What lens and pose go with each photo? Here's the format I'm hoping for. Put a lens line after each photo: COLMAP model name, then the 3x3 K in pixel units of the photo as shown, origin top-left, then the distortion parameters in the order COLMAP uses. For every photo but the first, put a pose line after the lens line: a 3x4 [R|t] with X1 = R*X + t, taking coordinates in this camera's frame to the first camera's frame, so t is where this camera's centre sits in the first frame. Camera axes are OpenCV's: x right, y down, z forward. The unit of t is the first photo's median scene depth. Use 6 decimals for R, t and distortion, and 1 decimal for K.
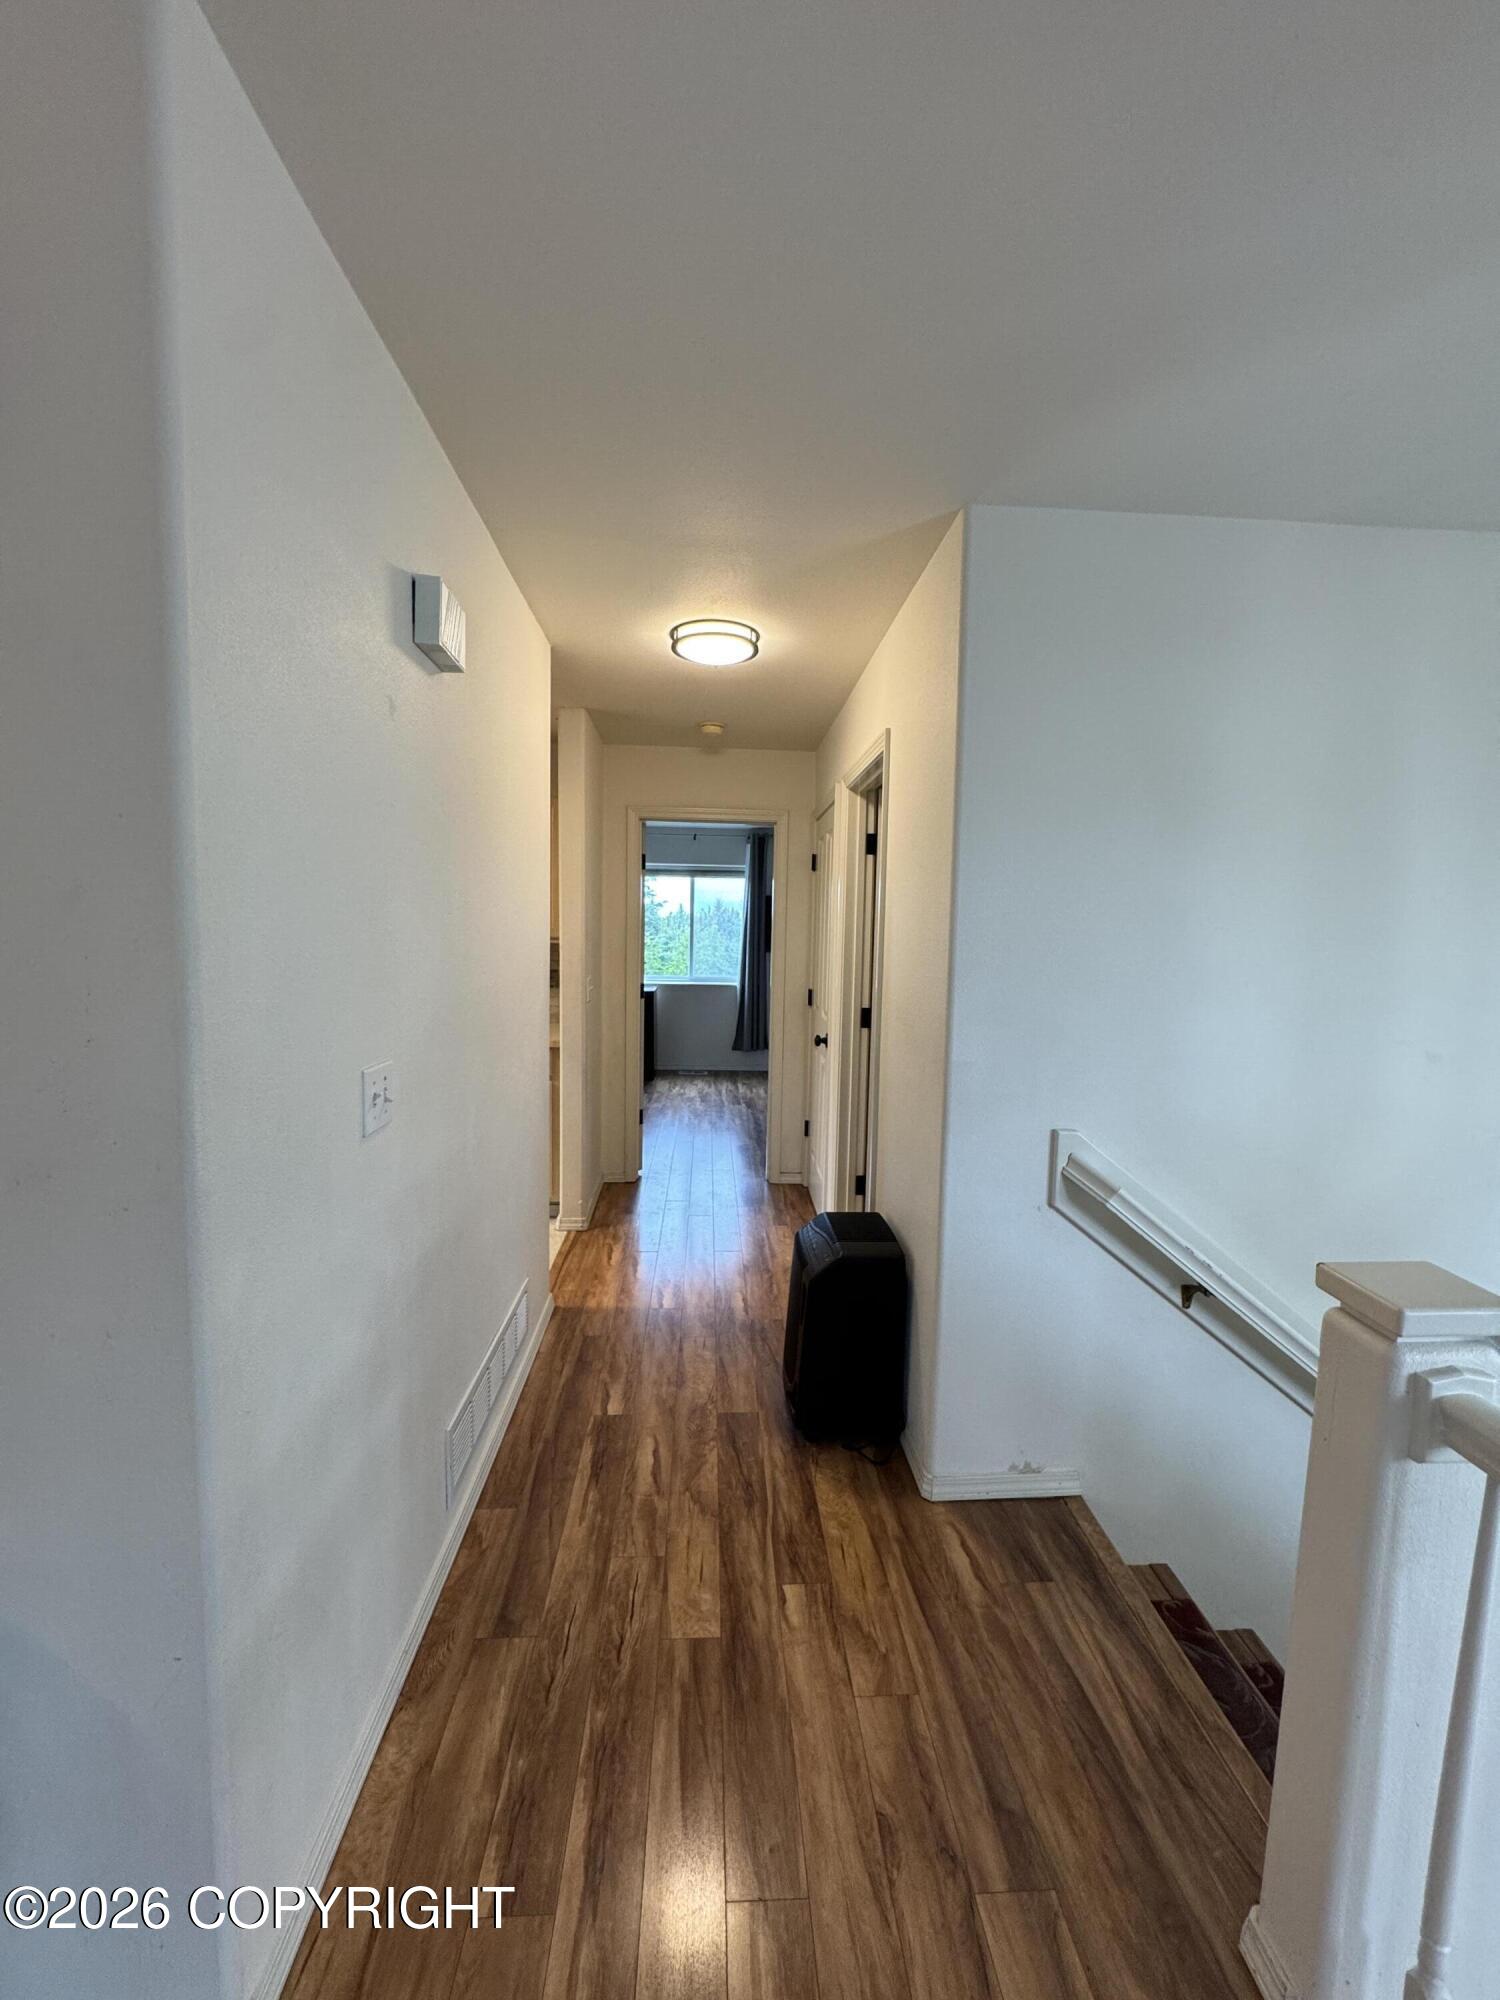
lens RADIAL K [[792.8, 0, 739.6], [0, 792.8, 992.0], [0, 0, 1]] dist [-0.003126, 0.000125]
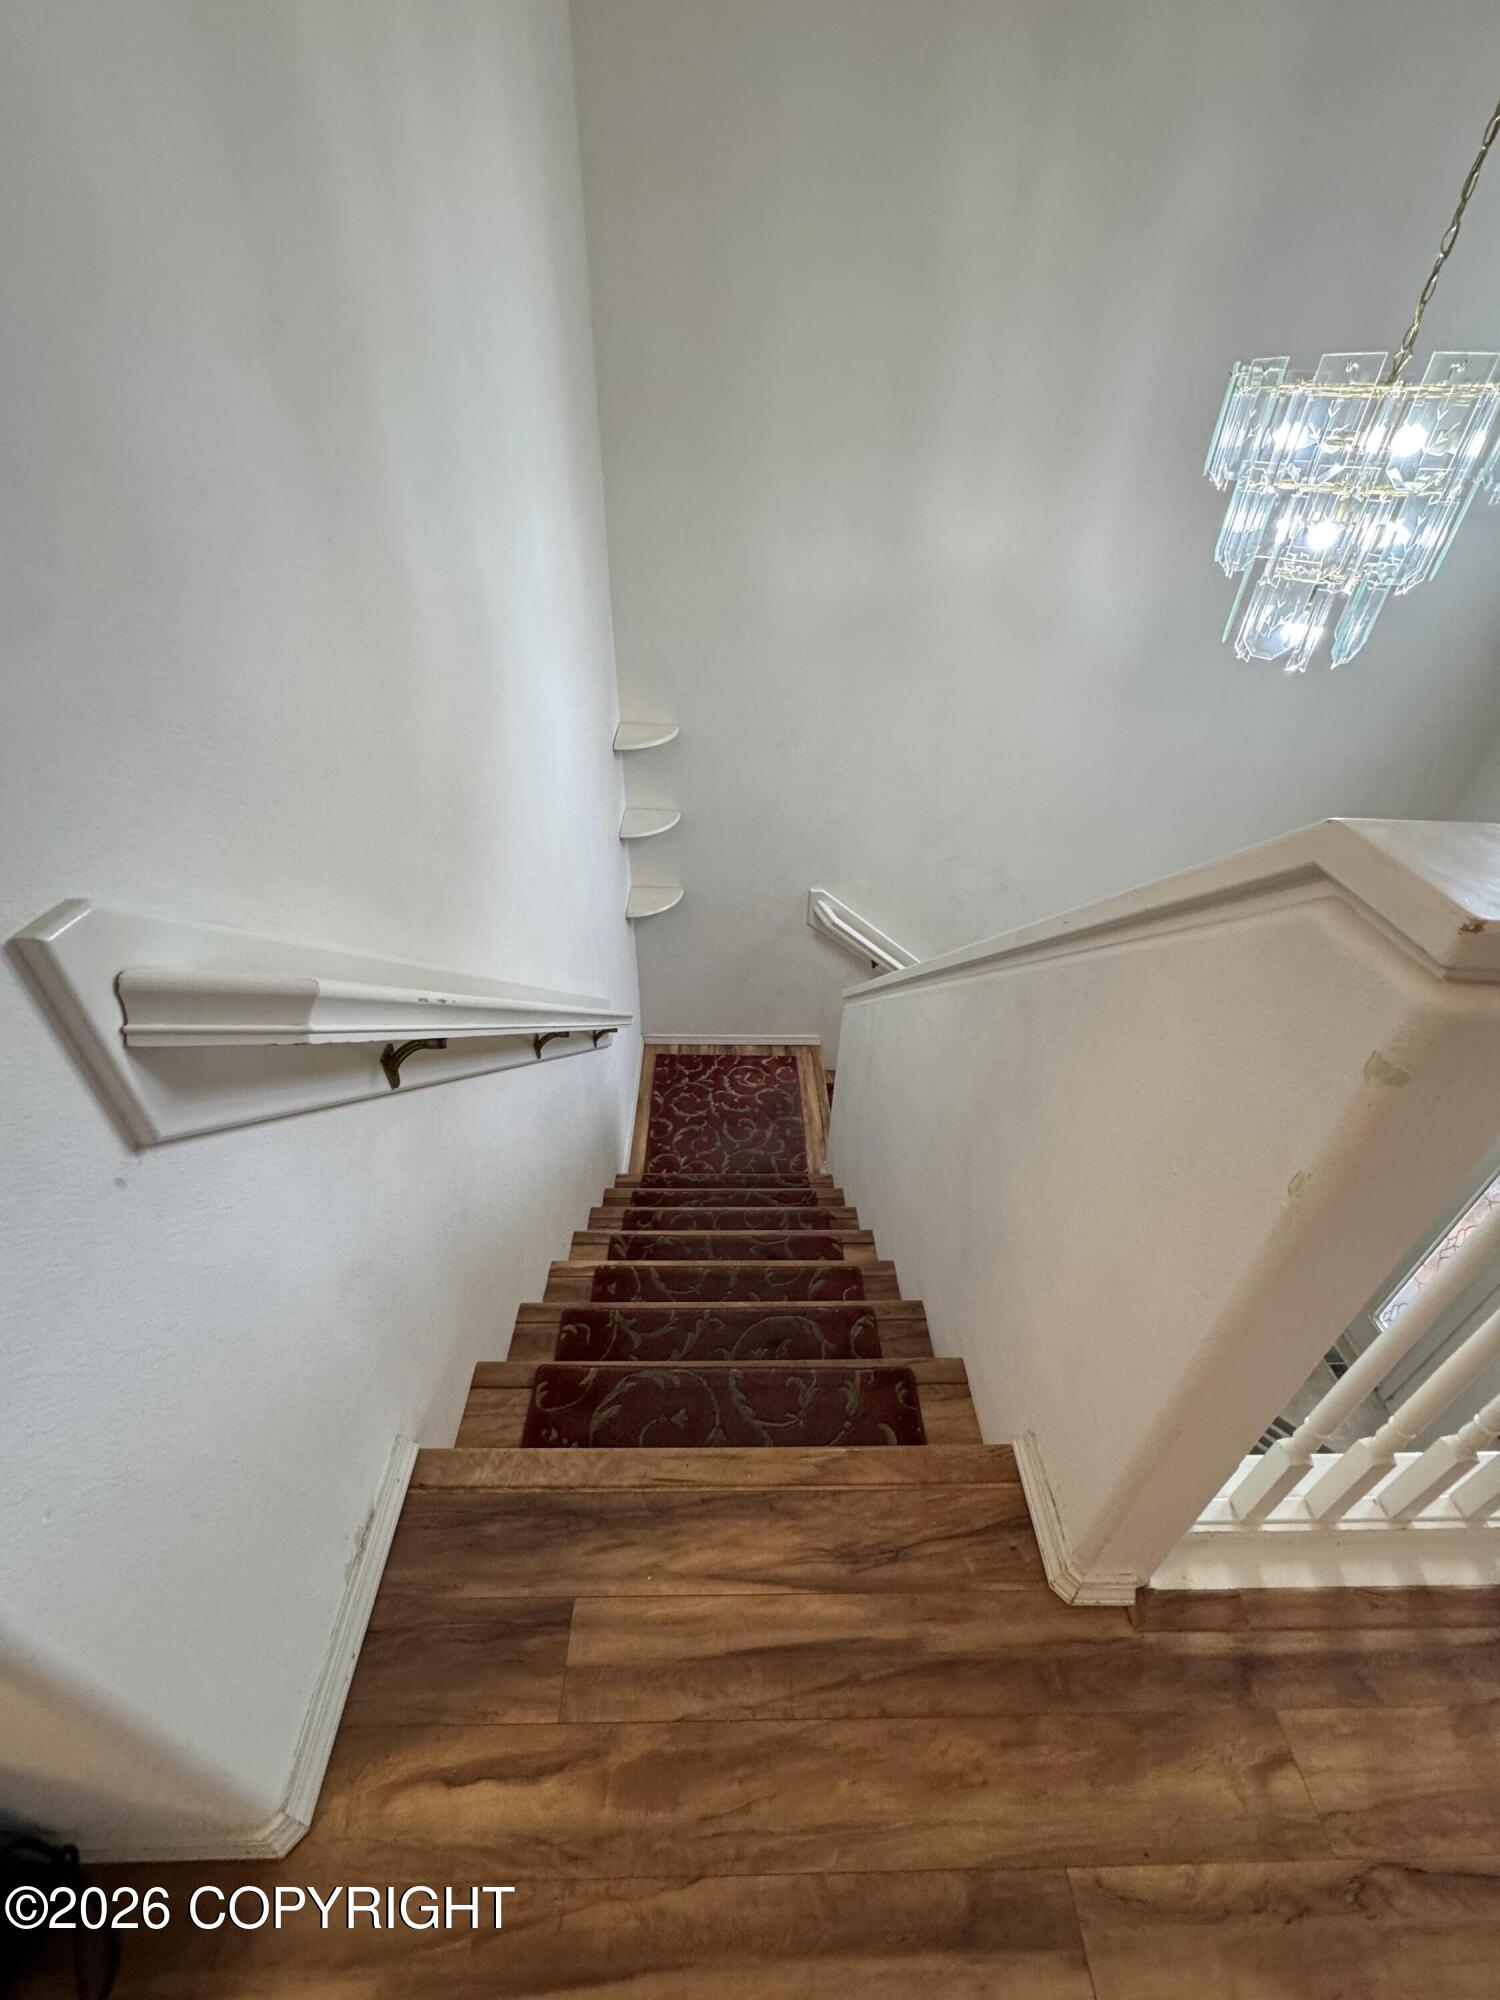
lens RADIAL K [[792.8, 0, 754.9], [0, 792.8, 994.4], [0, 0, 1]] dist [-0.003126, 0.000125]
pose [[0.018553, -0.600268, 0.799584, 0.210075], [0.053275, 0.799179, 0.598728, 0.050556], [-0.998407, 0.031490, 0.046807, 0.861109]]
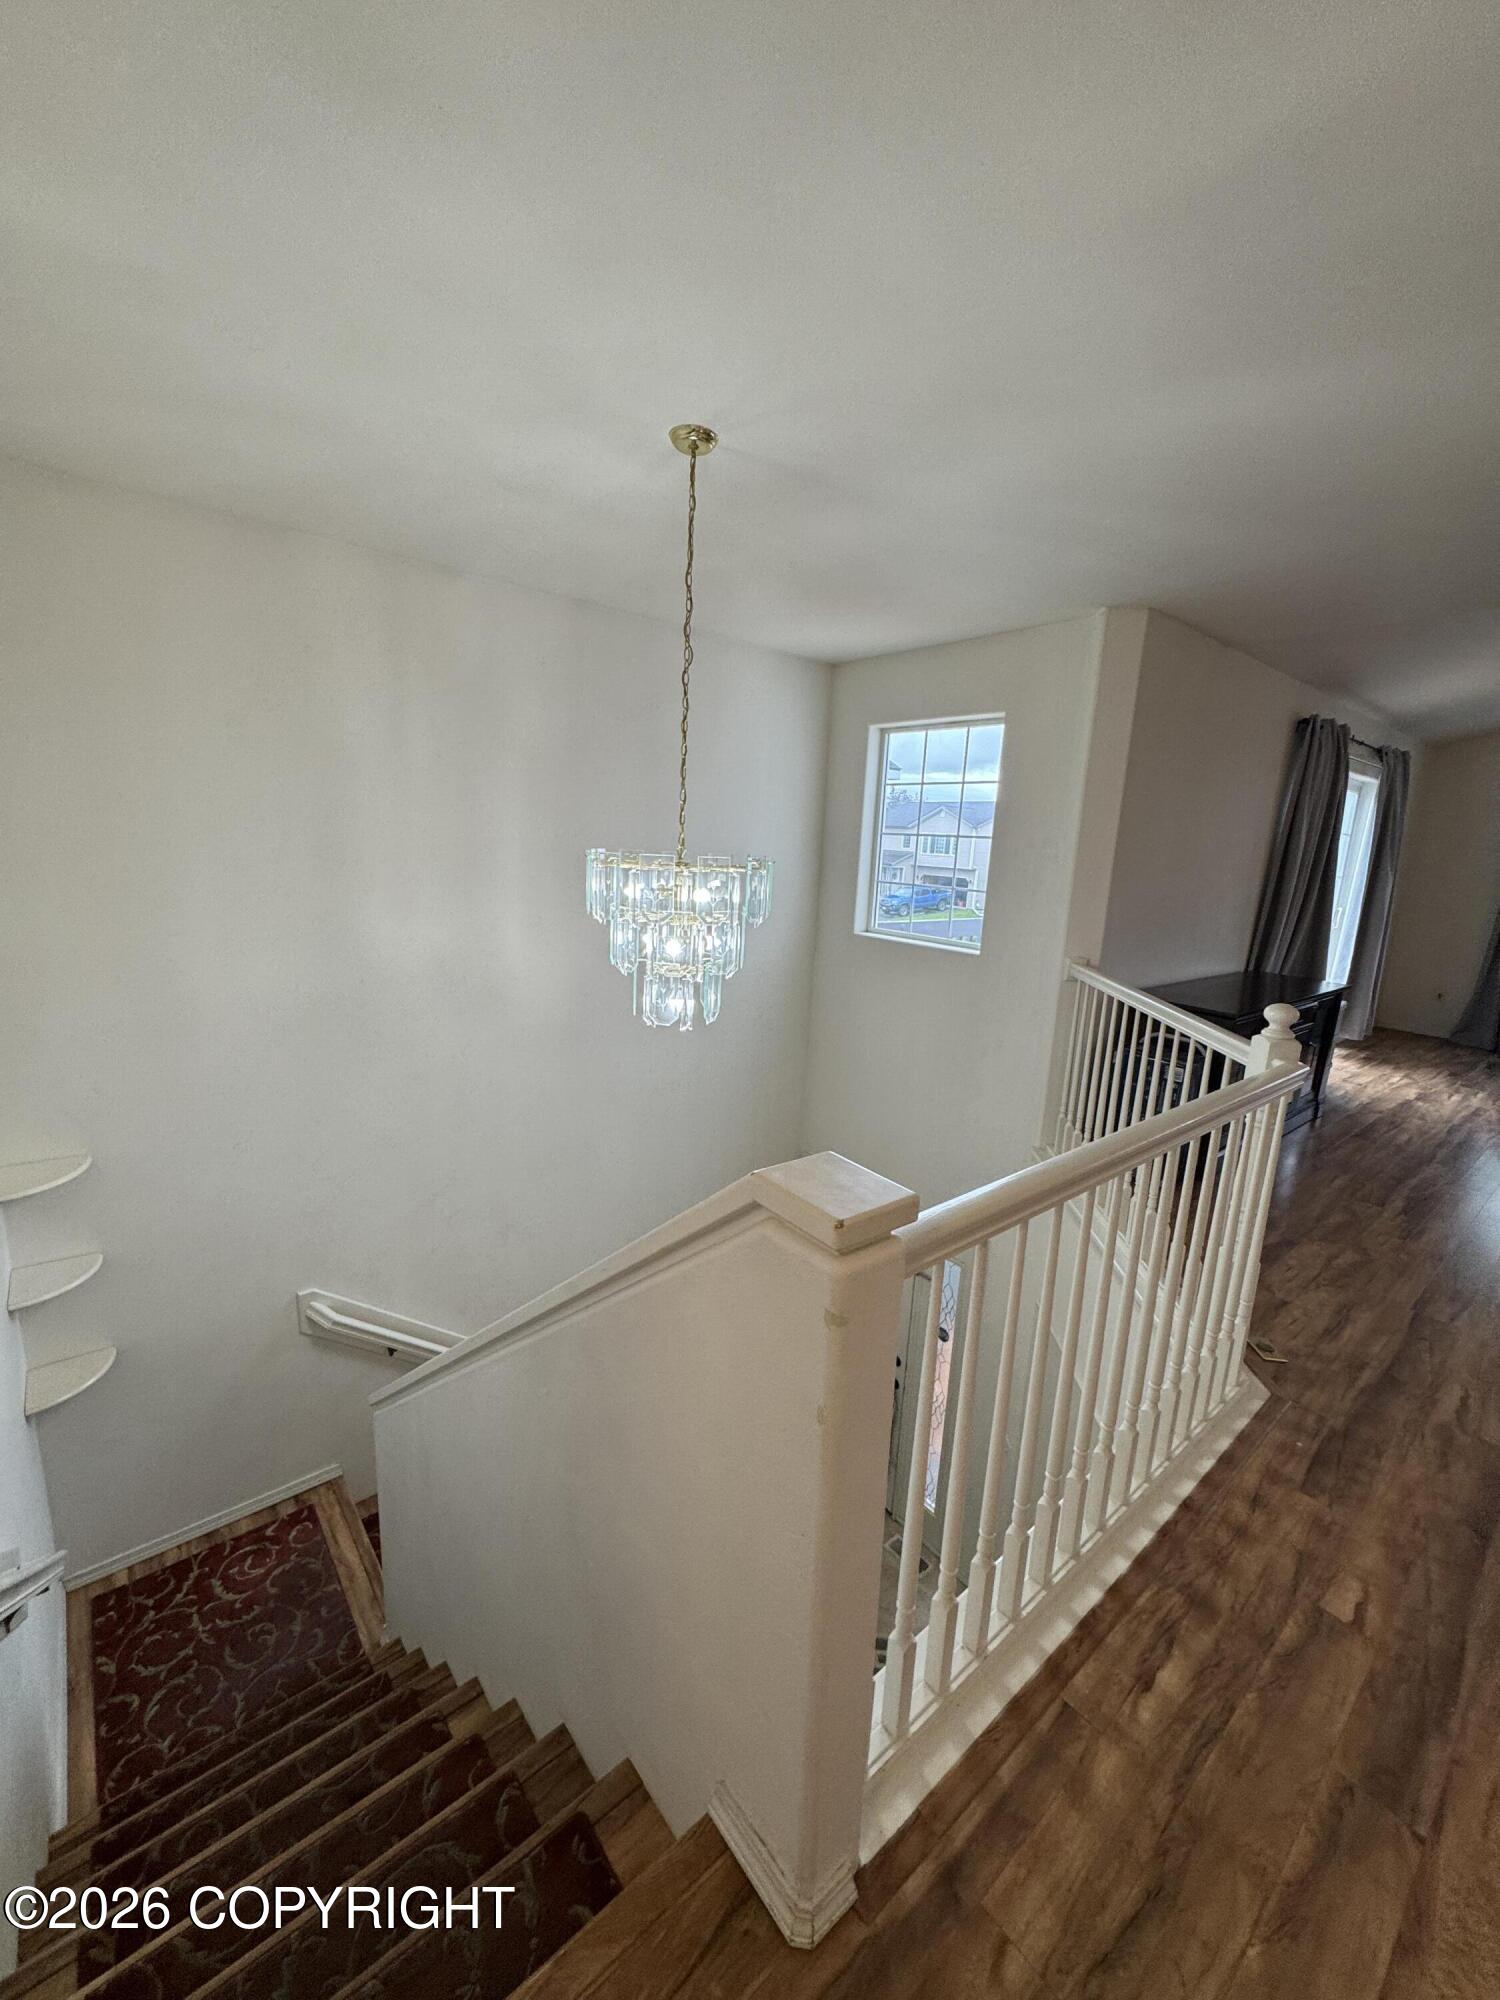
lens RADIAL K [[792.8, 0, 745.9], [0, 792.8, 1003.2], [0, 0, 1]] dist [-0.003126, 0.000125]
pose [[-0.601614, -0.207243, 0.771434, 0.162270], [0.009785, 0.963773, 0.266545, -0.014663], [-0.798727, 0.167906, -0.577791, 0.904250]]
